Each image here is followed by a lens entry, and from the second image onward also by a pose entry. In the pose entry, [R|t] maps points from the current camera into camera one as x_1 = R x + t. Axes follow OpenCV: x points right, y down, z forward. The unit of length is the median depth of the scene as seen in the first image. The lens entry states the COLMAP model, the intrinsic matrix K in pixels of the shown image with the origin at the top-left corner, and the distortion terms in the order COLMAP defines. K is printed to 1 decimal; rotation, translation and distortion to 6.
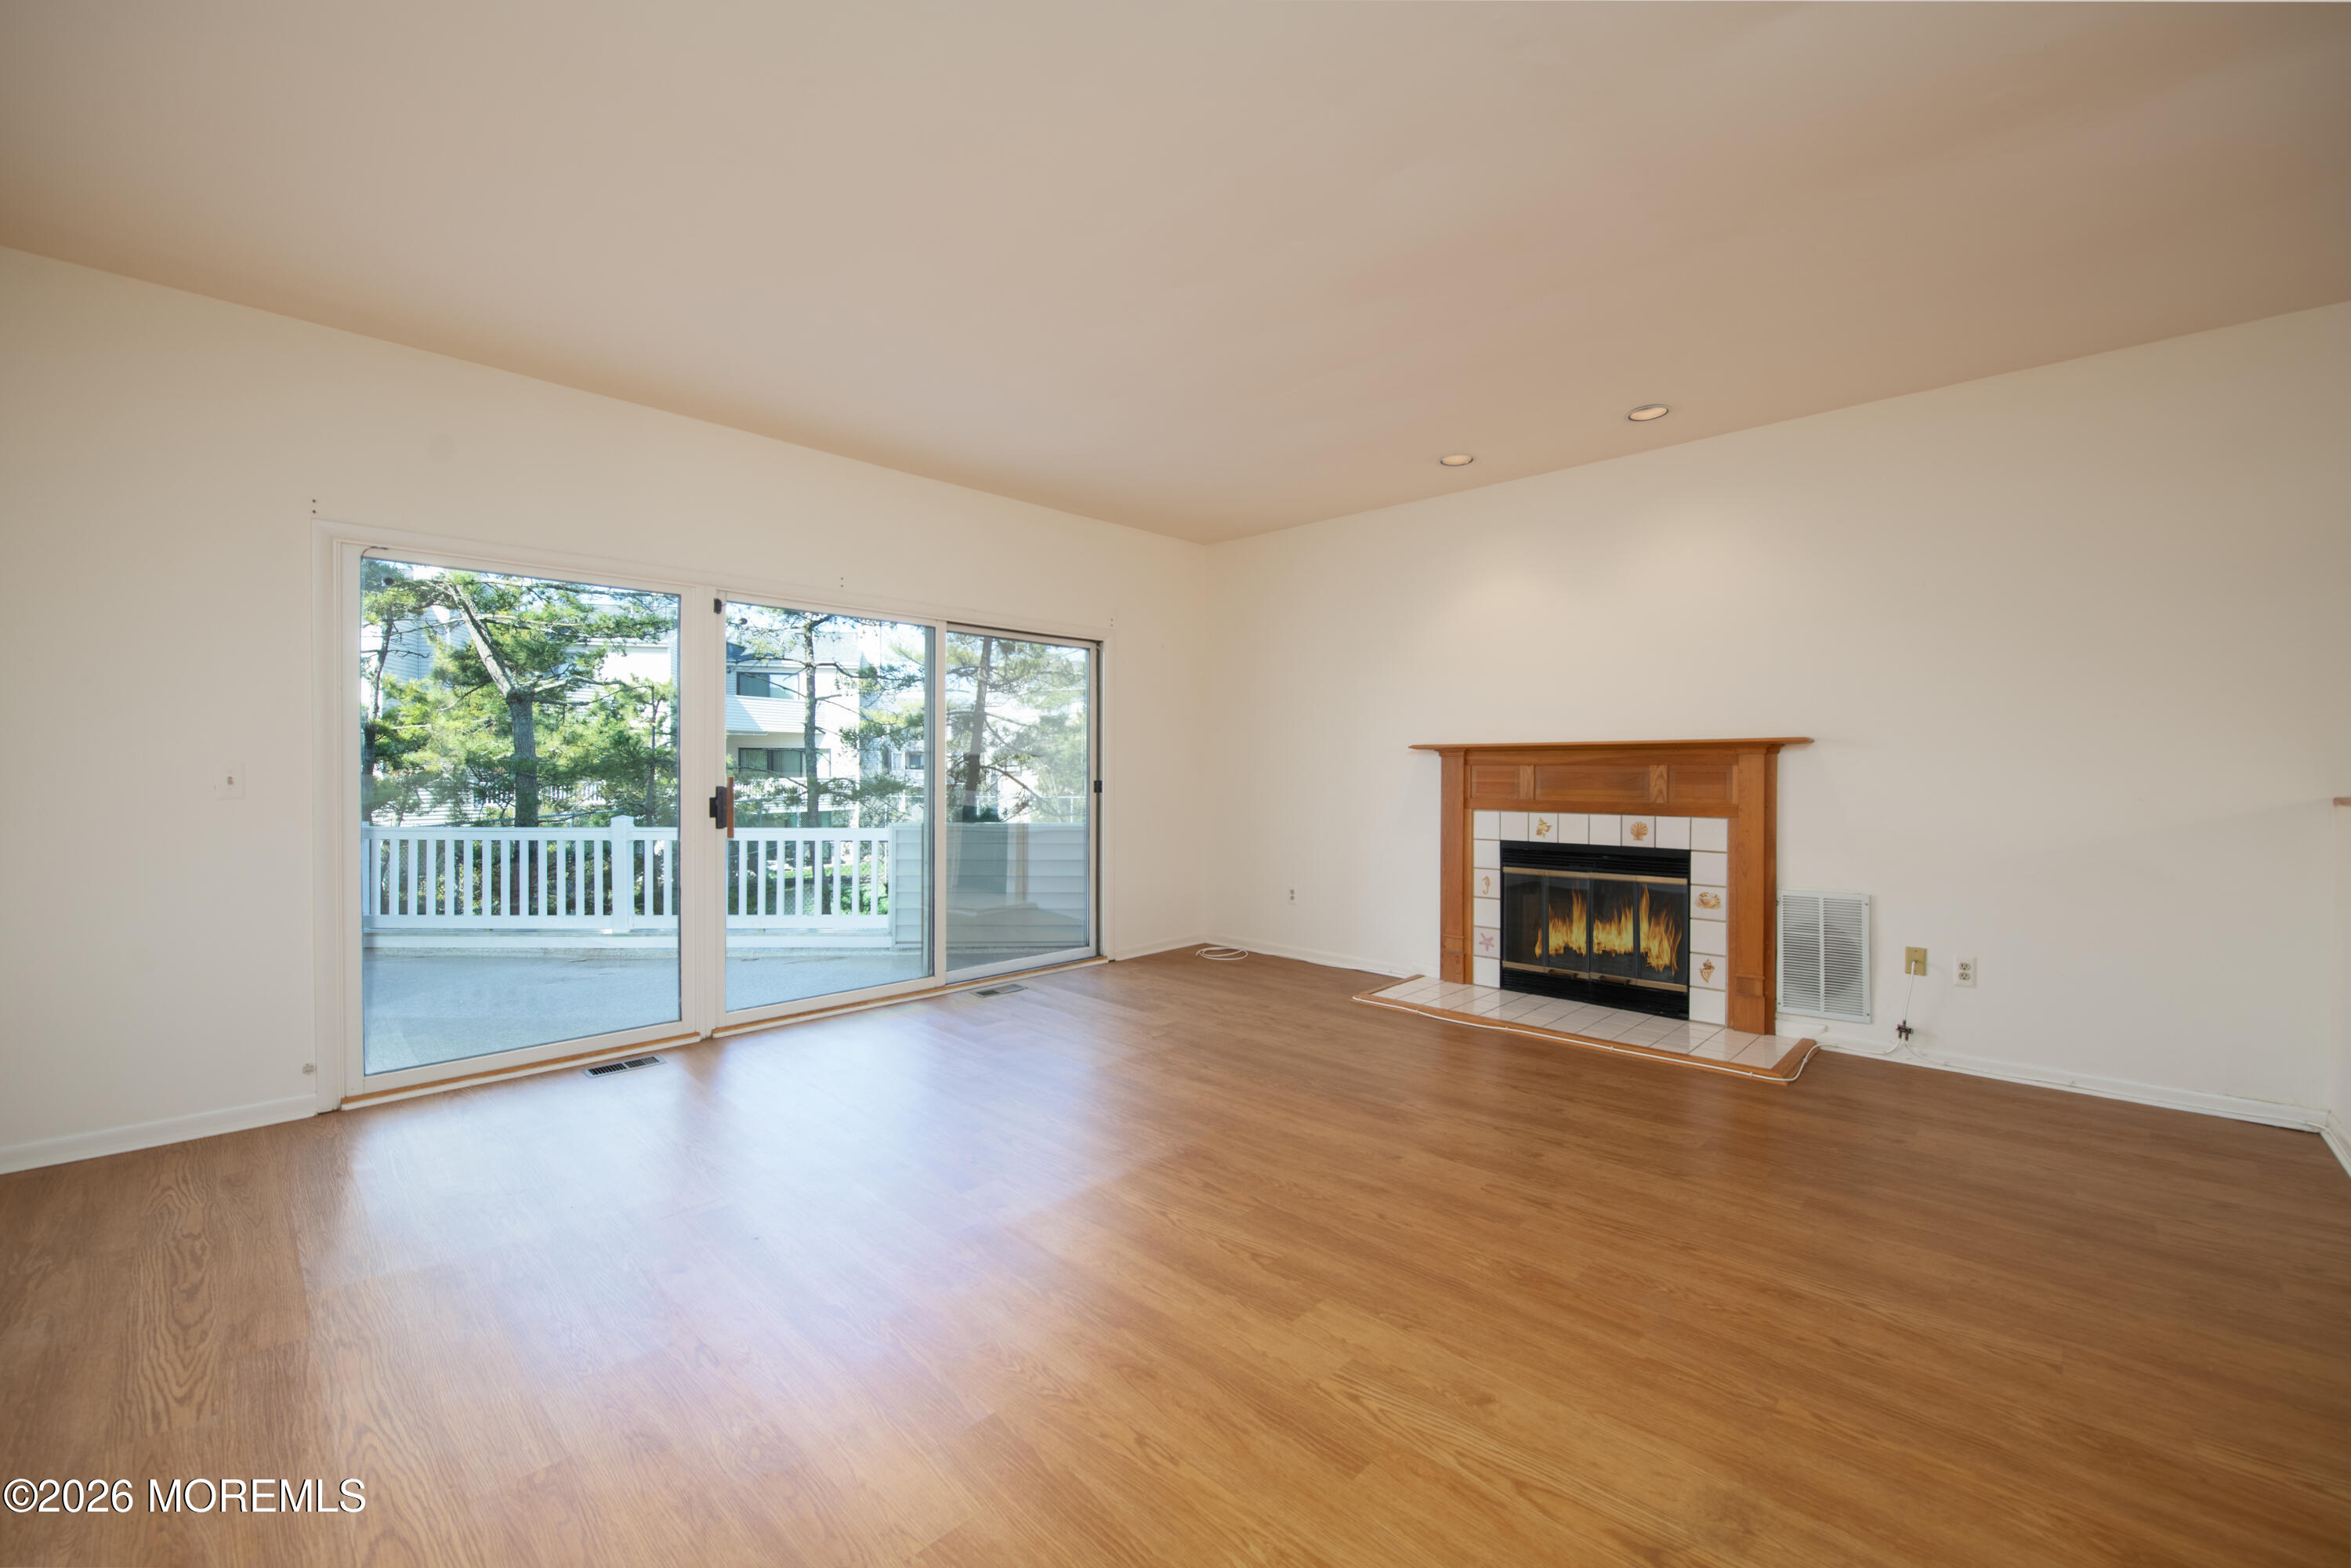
lens RADIAL K [[941.5, 0, 1173.5], [0, 941.5, 772.2], [0, 0, 1]] dist [-0.013006, -0.002903]
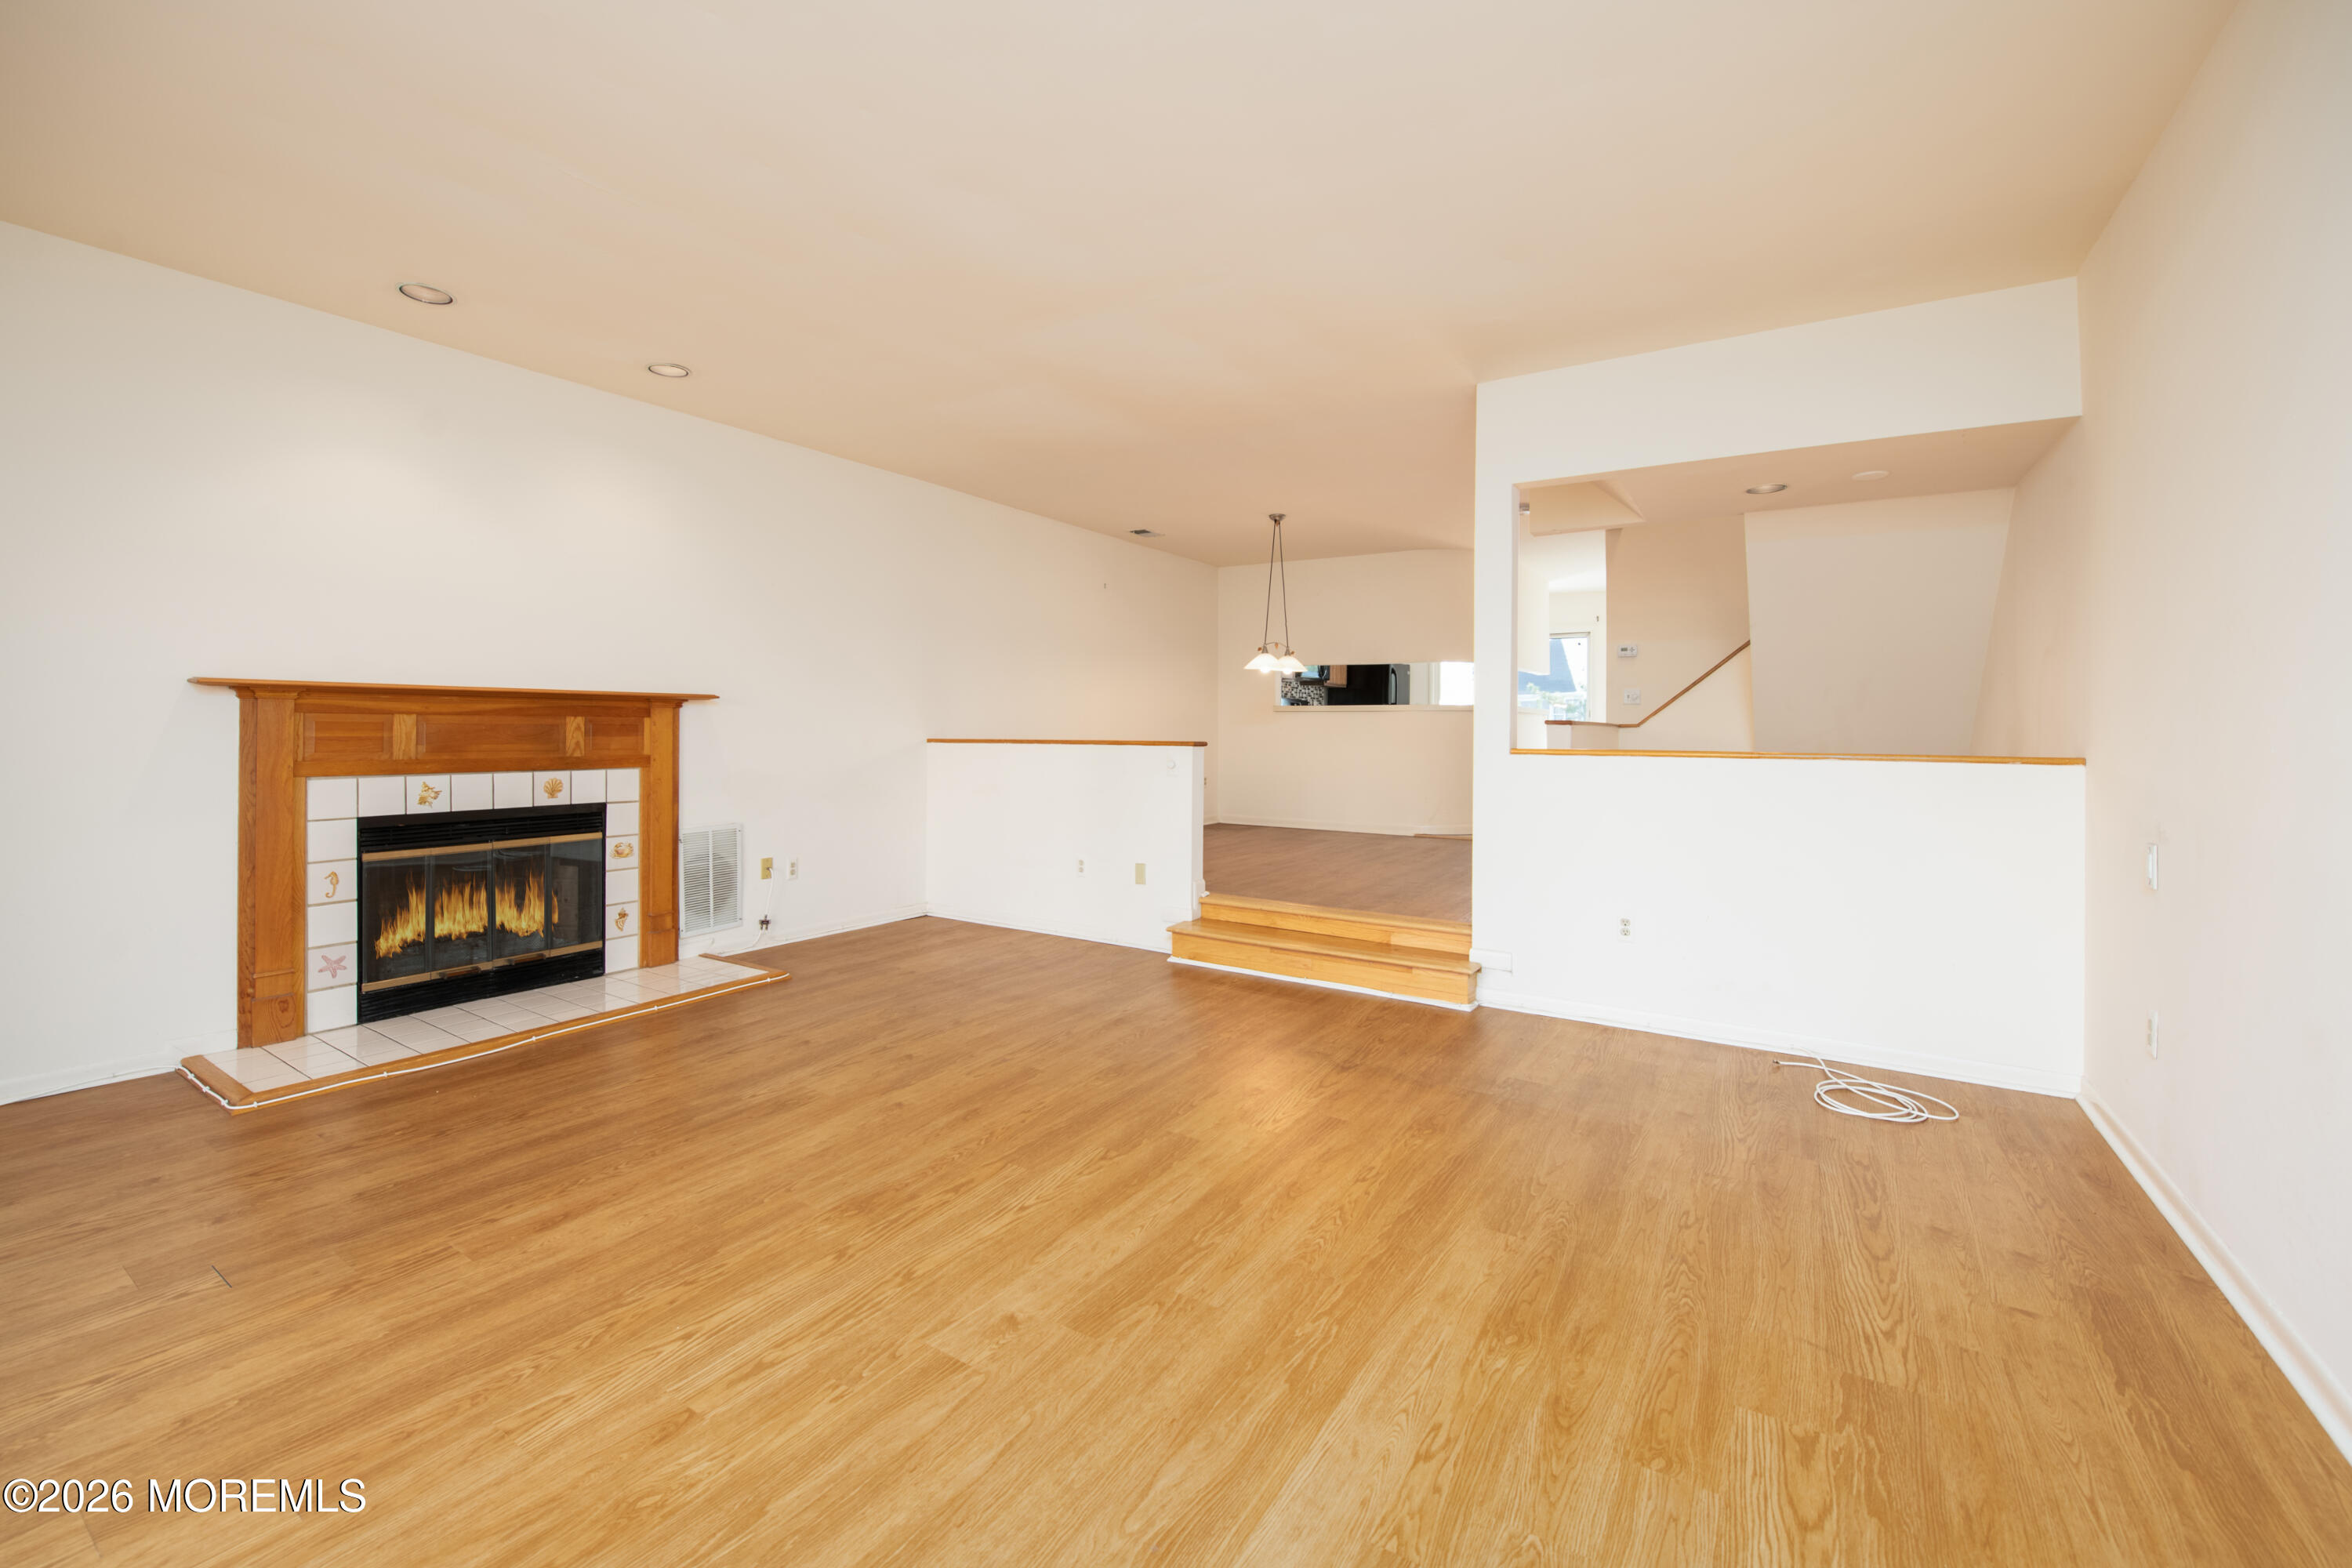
lens RADIAL K [[942.0, 0, 1174.0], [0, 942.0, 772.2], [0, 0, 1]] dist [-0.013006, -0.002903]
pose [[-0.197040, -0.048441, 0.979198, -0.543177], [-0.009091, 0.998826, 0.047583, -0.002271], [-0.980353, 0.000474, -0.197249, 0.610152]]
